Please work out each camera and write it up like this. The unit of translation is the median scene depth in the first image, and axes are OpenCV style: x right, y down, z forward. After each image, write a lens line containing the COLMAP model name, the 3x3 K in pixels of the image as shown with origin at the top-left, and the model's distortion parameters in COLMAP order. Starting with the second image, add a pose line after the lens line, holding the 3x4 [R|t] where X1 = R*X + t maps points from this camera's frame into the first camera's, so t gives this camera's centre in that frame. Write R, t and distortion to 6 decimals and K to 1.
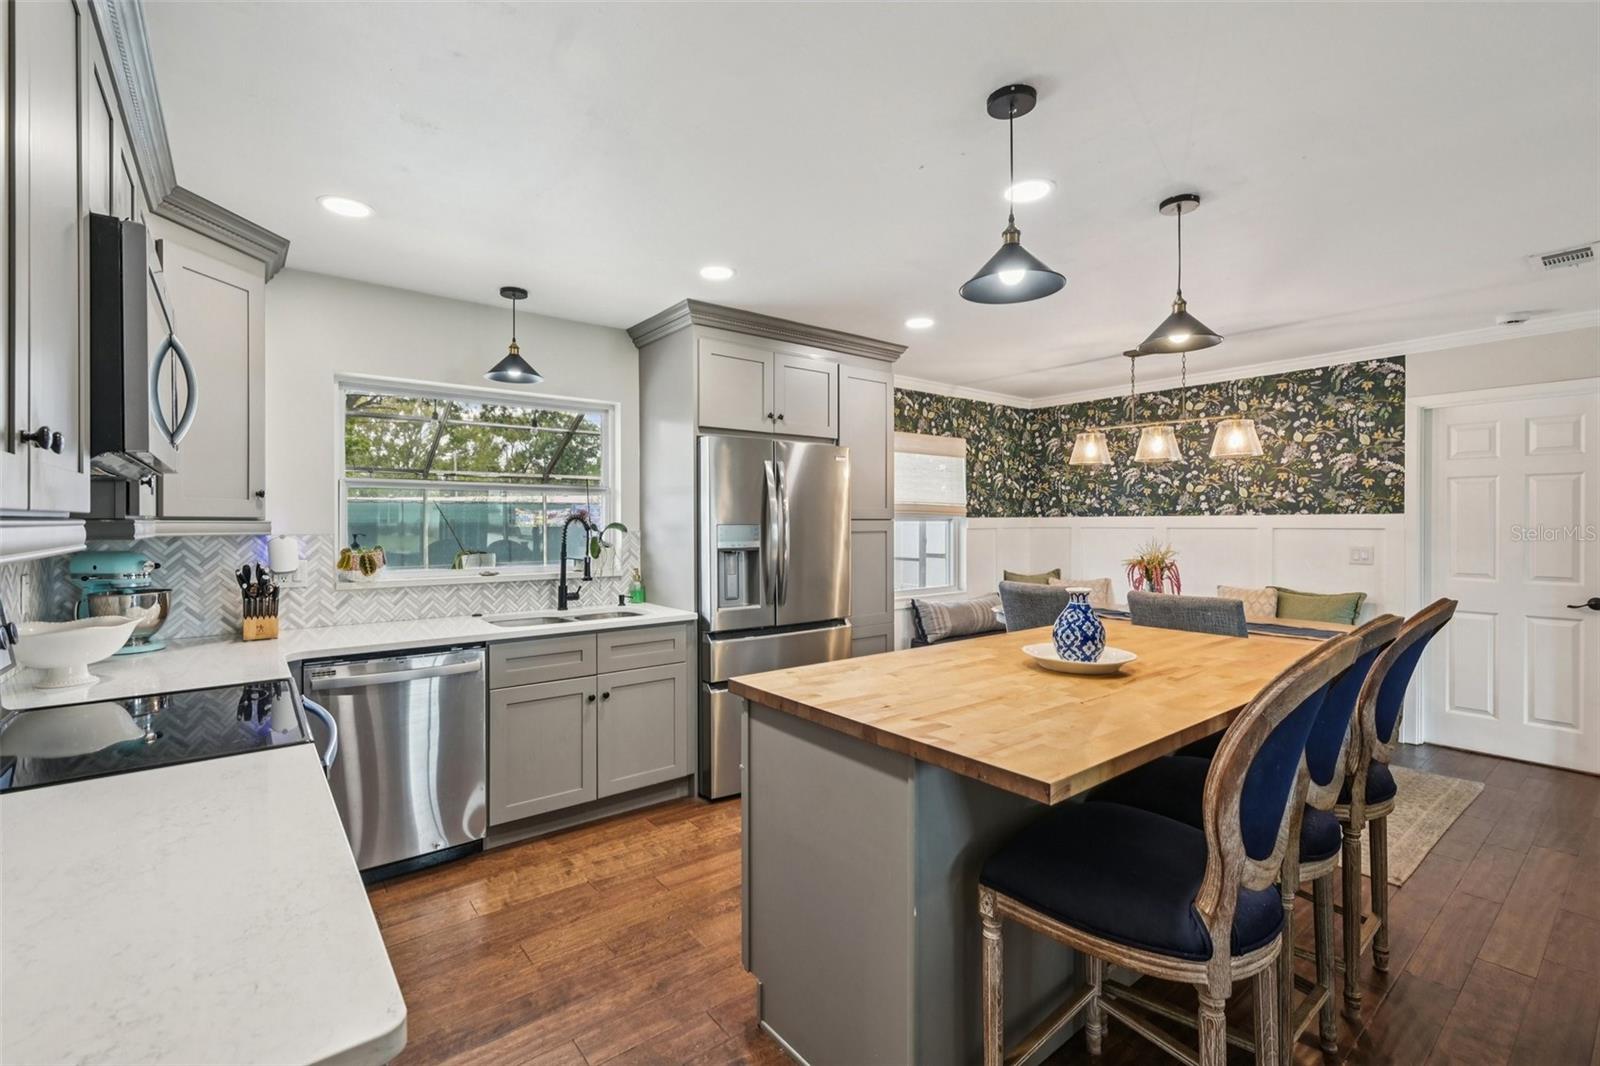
lens RADIAL K [[703.6, 0, 801.1], [0, 703.6, 526.6], [0, 0, 1]] dist [-0.001180, -0.000072]
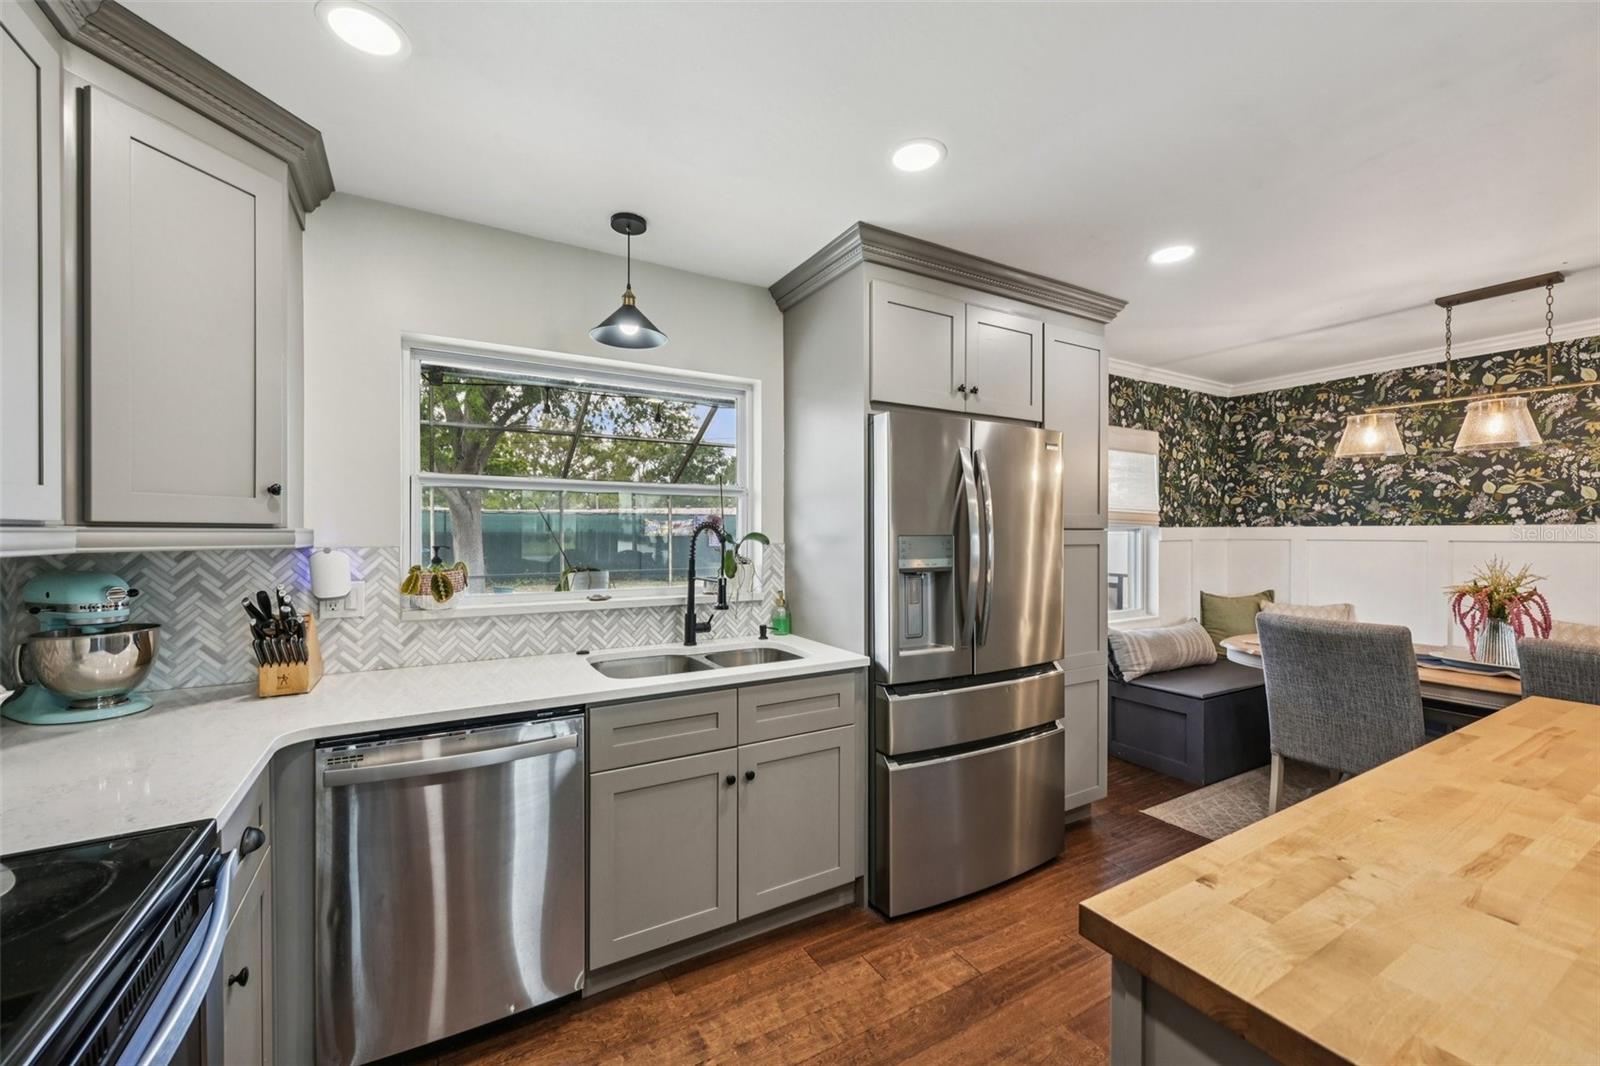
lens RADIAL K [[634.1, 0, 806.7], [0, 634.1, 538.3], [0, 0, 1]] dist [0.001231, 0.000141]
pose [[0.990474, 0.003754, -0.137645, -0.110641], [-0.003238, 0.999987, 0.003974, -0.001999], [0.137658, -0.003490, 0.990474, 0.310680]]
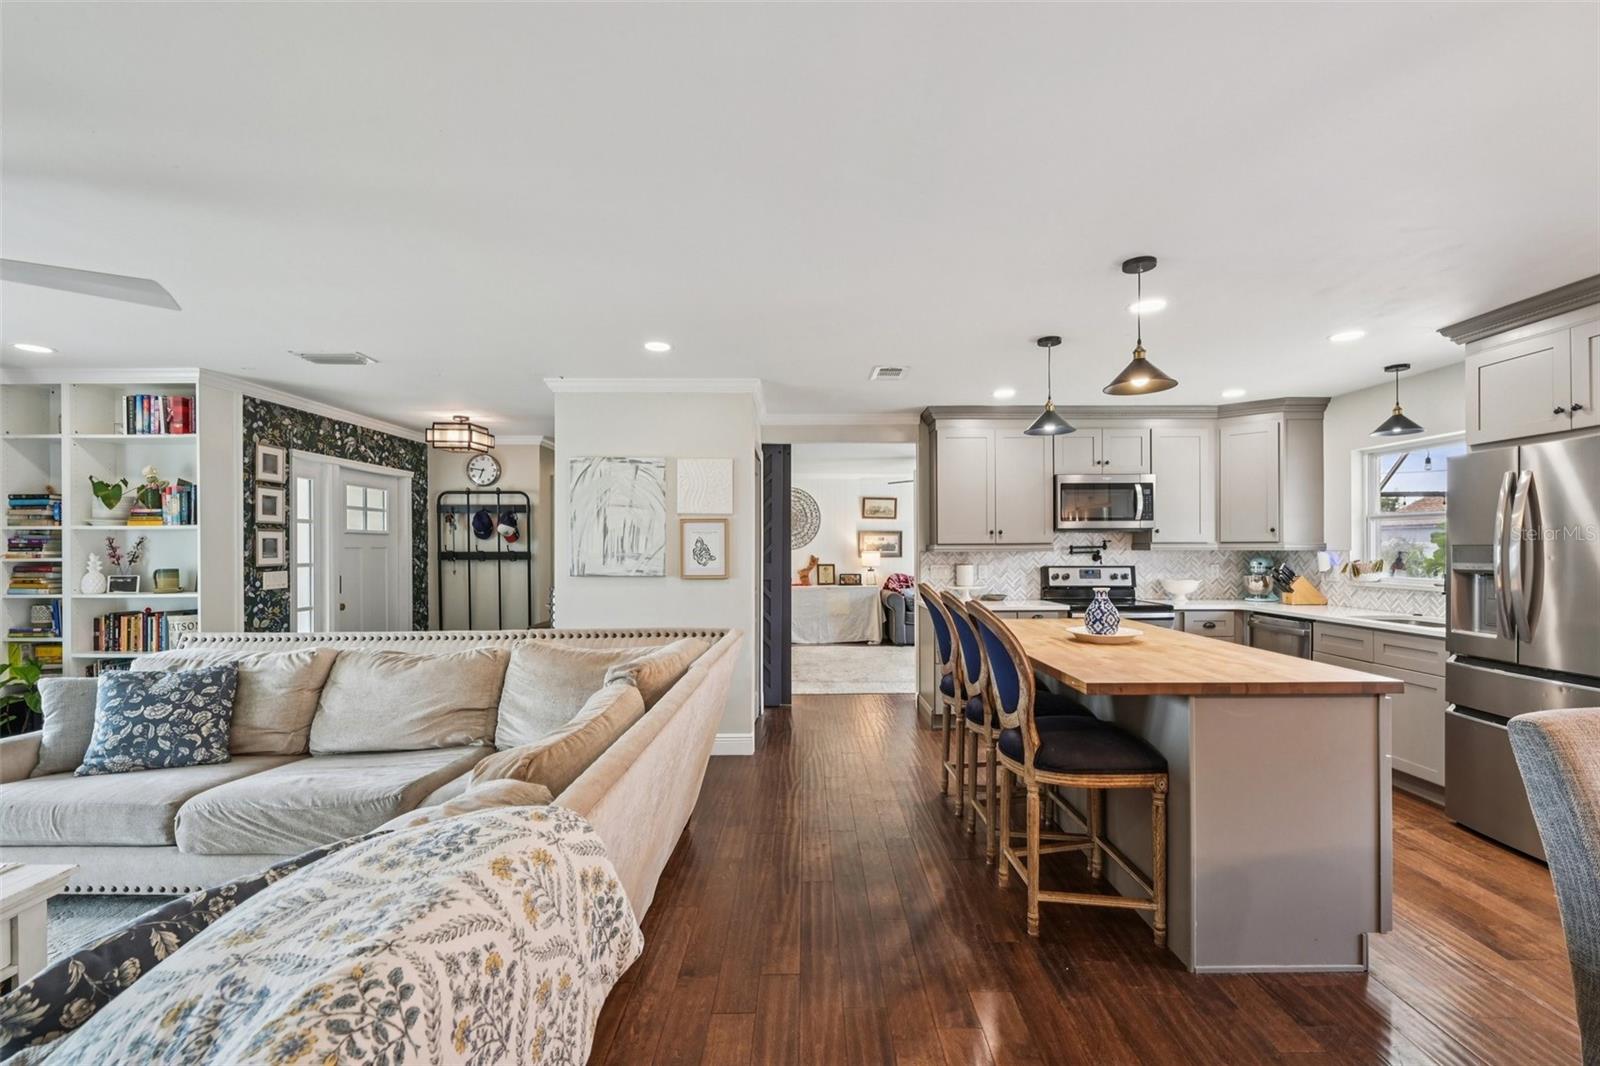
lens RADIAL K [[672.3, 0, 809.4], [0, 672.3, 541.5], [0, 0, 1]] dist [0.000330, 0.000378]
pose [[-0.612183, -0.001507, -0.790715, 1.077028], [0.000828, 0.999996, -0.002547, -0.005750], [0.790716, -0.002214, -0.612179, 0.779003]]
